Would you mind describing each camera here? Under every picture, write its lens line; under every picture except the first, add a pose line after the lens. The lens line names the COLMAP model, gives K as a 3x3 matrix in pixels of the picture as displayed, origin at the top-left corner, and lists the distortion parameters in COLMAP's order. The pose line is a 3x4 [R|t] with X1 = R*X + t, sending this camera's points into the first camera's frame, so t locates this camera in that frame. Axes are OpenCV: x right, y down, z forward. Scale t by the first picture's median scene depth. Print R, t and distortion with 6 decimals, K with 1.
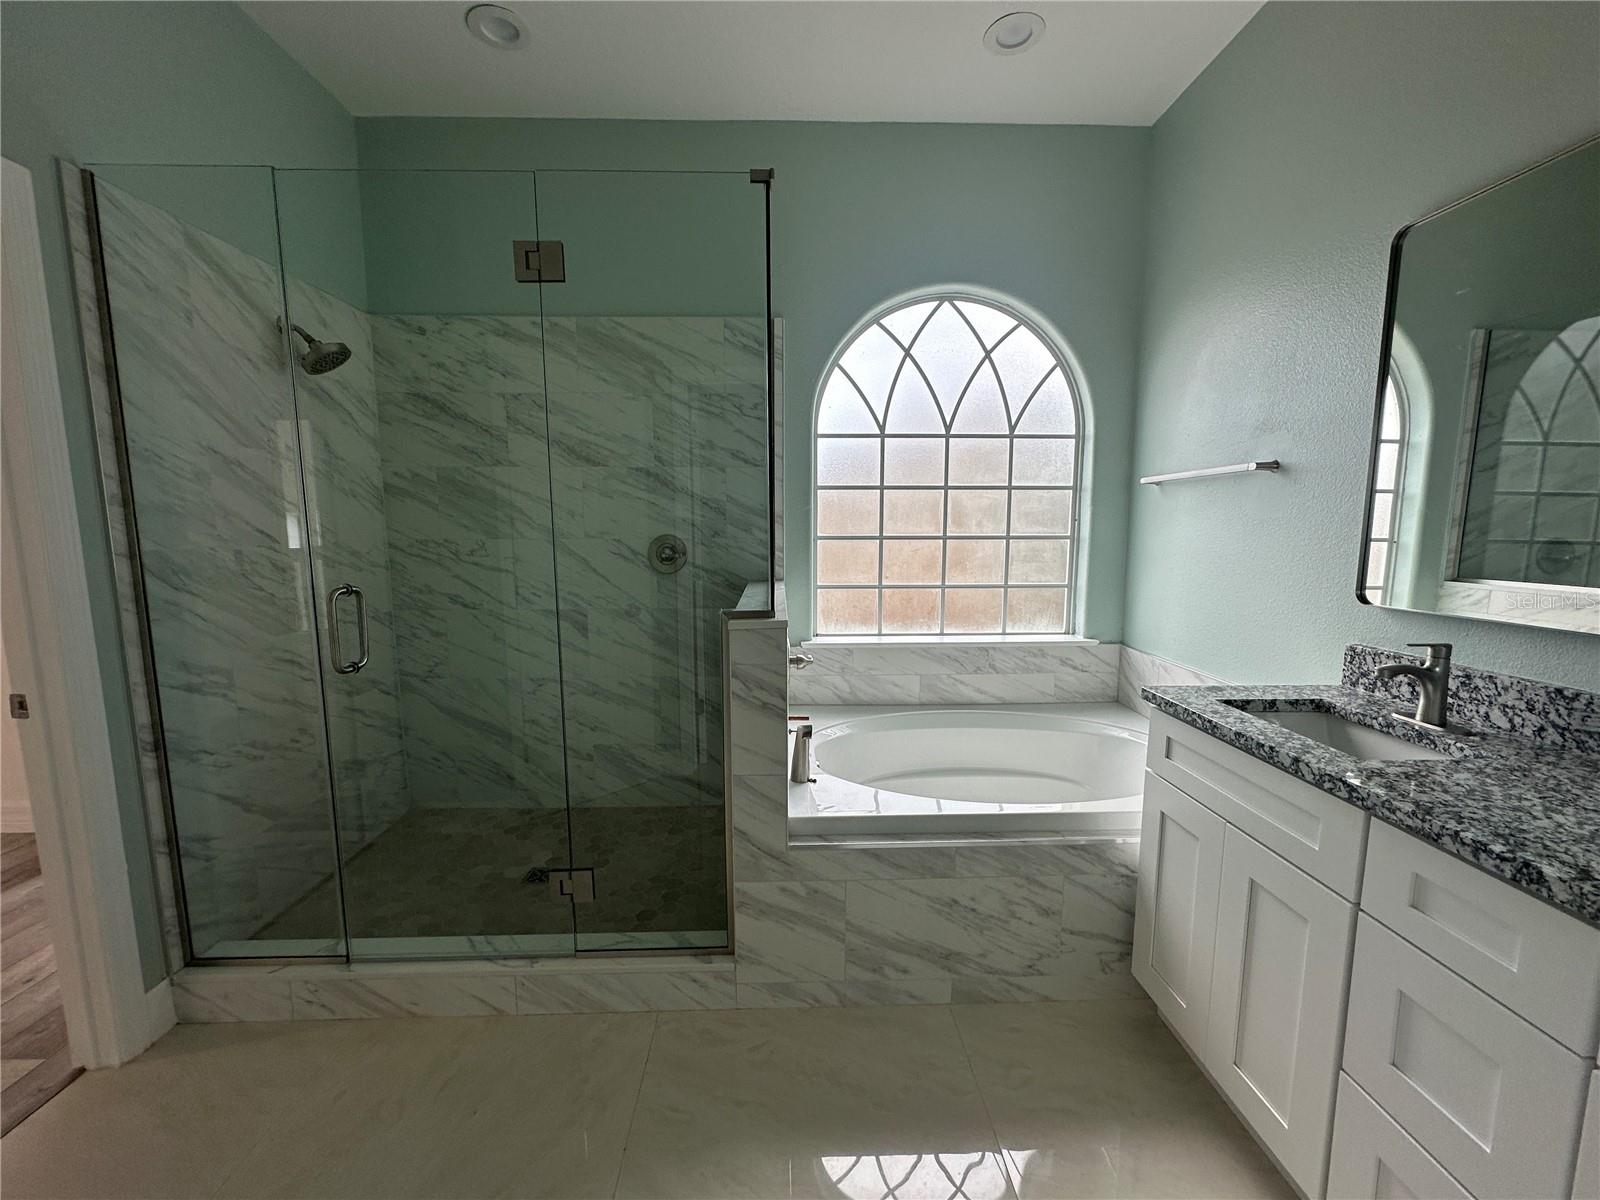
lens RADIAL K [[640.5, 0, 800.0], [0, 640.5, 600.0], [0, 0, 1]] dist [-0.003468, 0.000715]
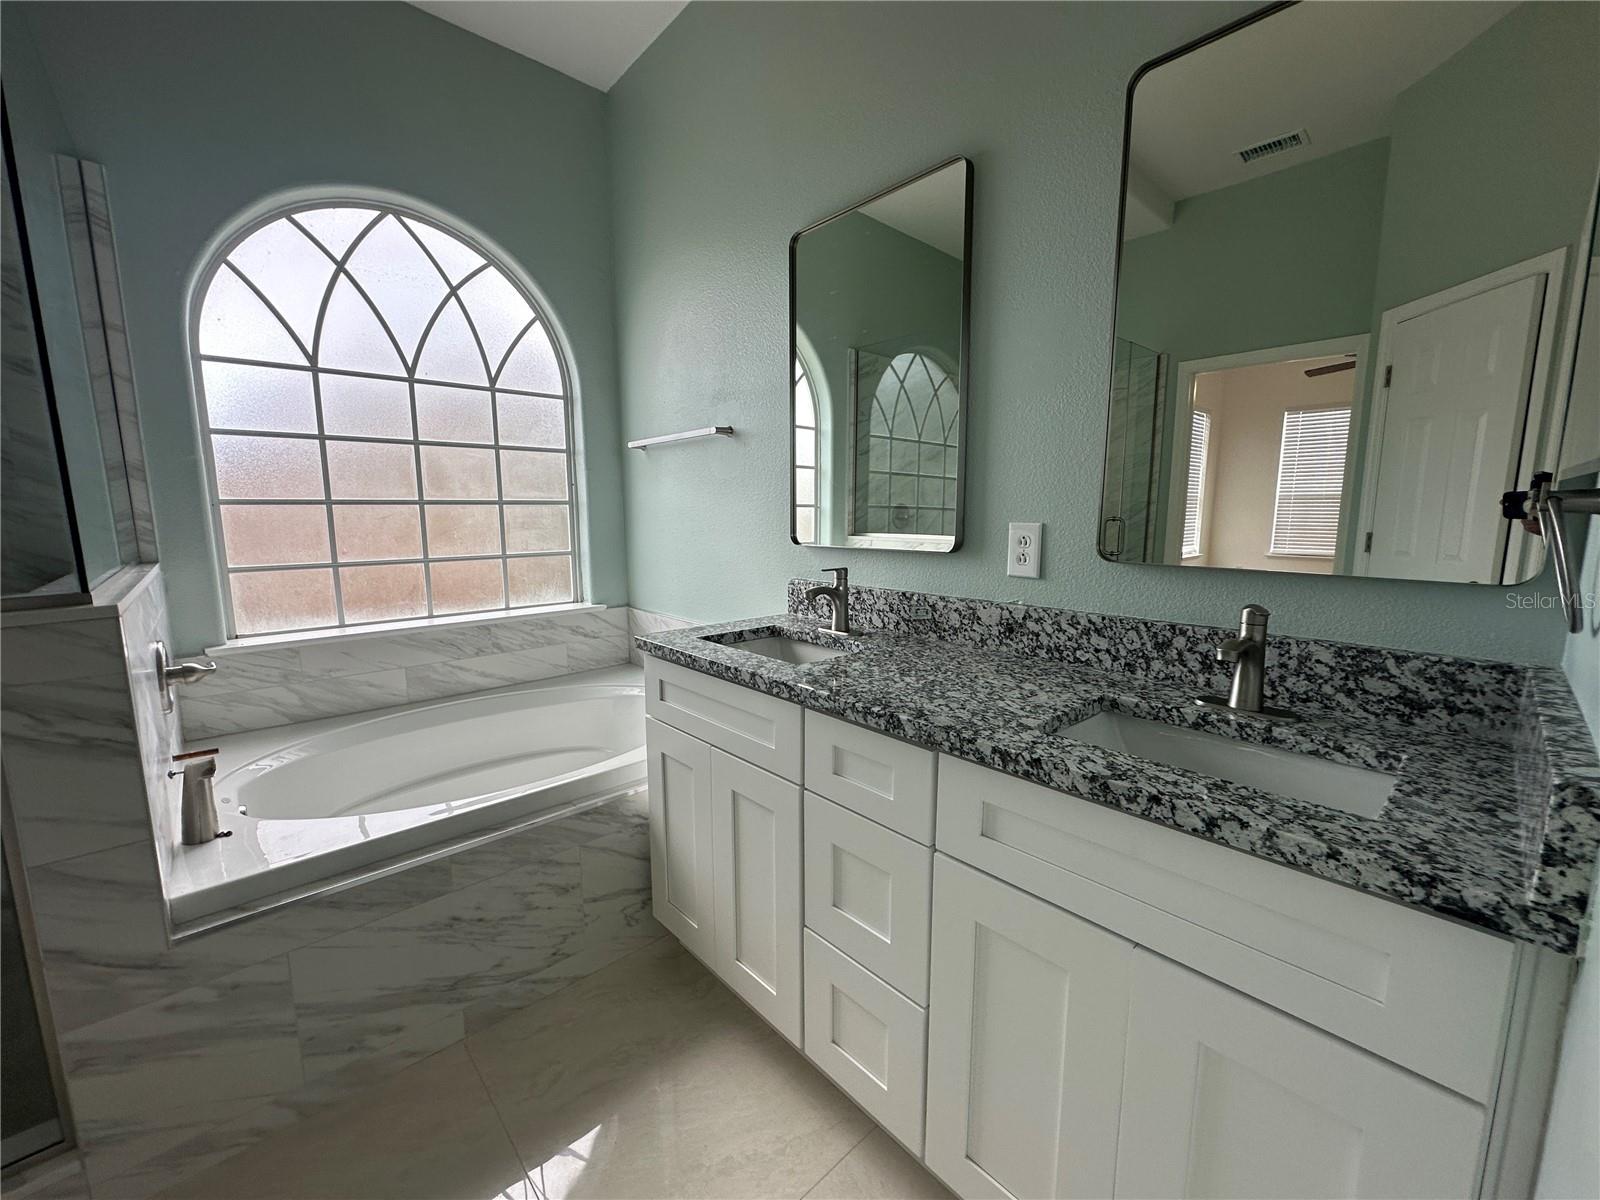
lens RADIAL K [[638.4, 0, 801.2], [0, 638.4, 599.2], [0, 0, 1]] dist [-0.005031, 0.000648]
pose [[0.759710, -0.093089, 0.643564, 0.080341], [0.080129, 0.995559, 0.049413, 0.042422], [-0.645306, 0.014029, 0.763796, 0.054410]]
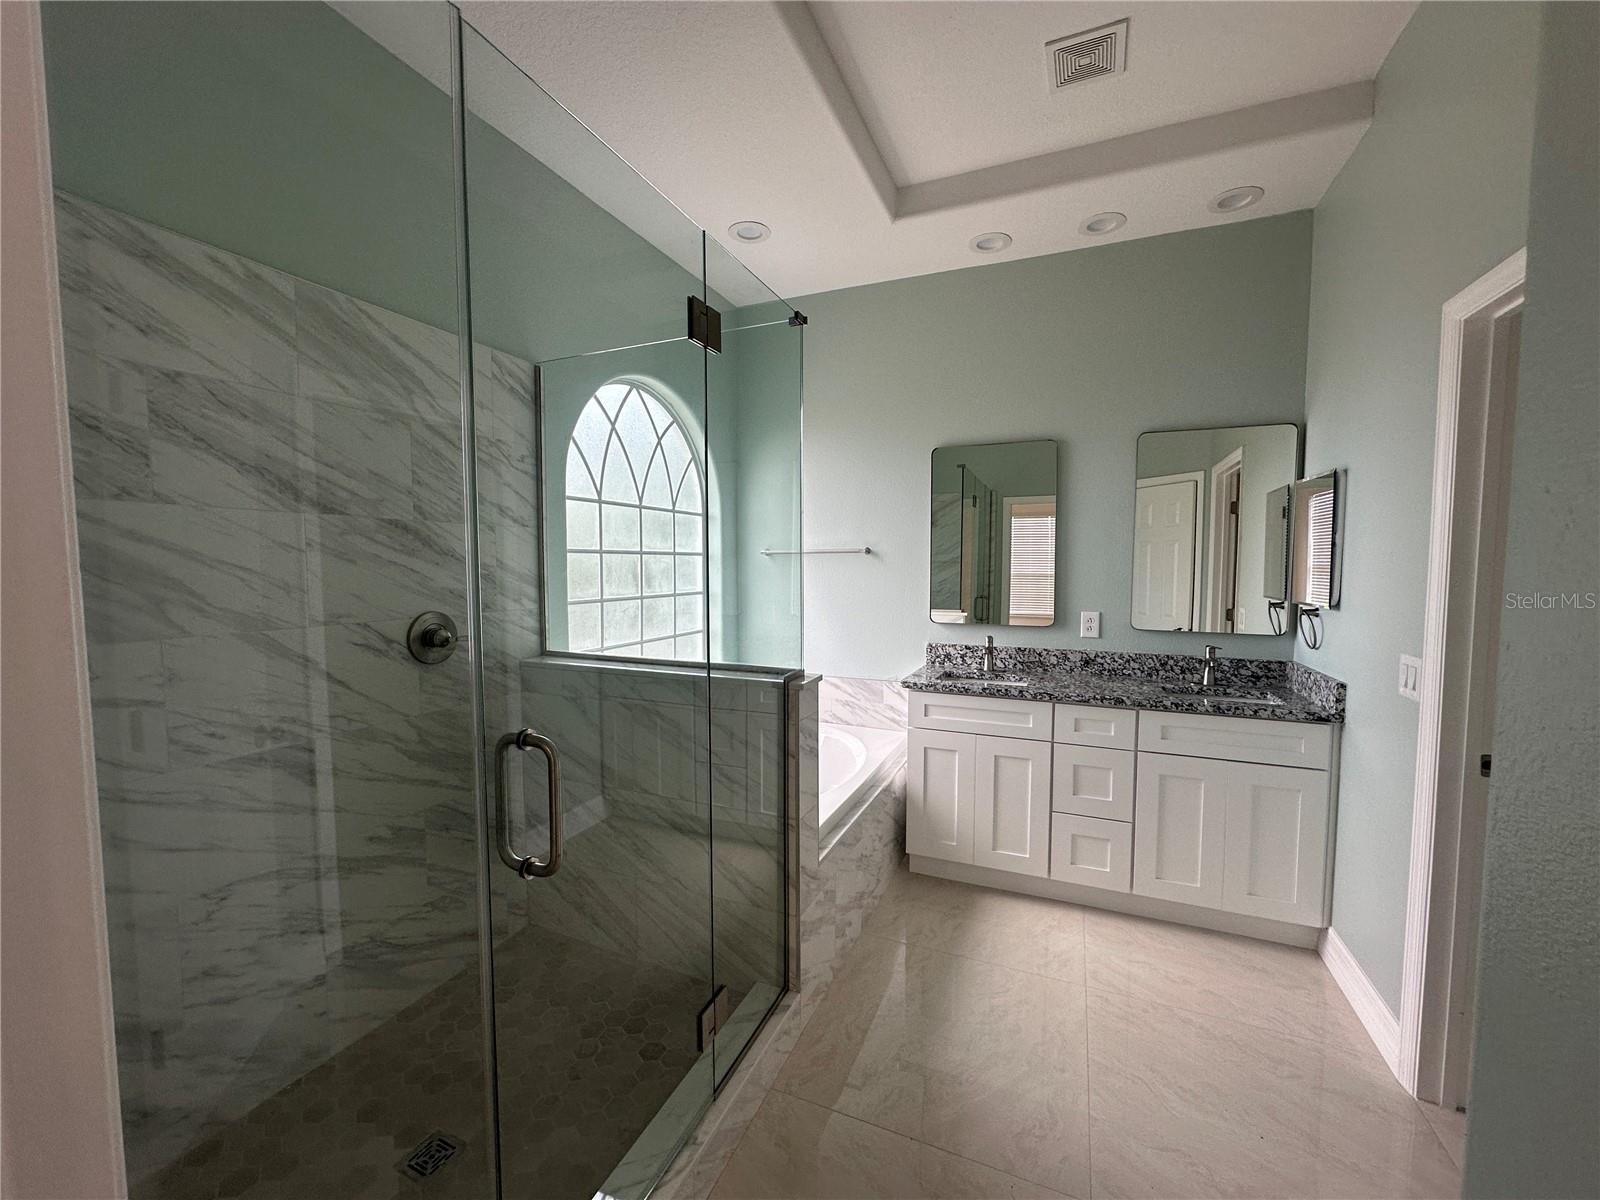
lens RADIAL K [[638.4, 0, 801.2], [0, 638.4, 599.2], [0, 0, 1]] dist [-0.005031, 0.000648]
pose [[0.423759, -0.049461, 0.904423, -0.969934], [0.106945, 0.994256, 0.004265, -0.103897], [-0.899439, 0.094916, 0.426615, 0.423377]]
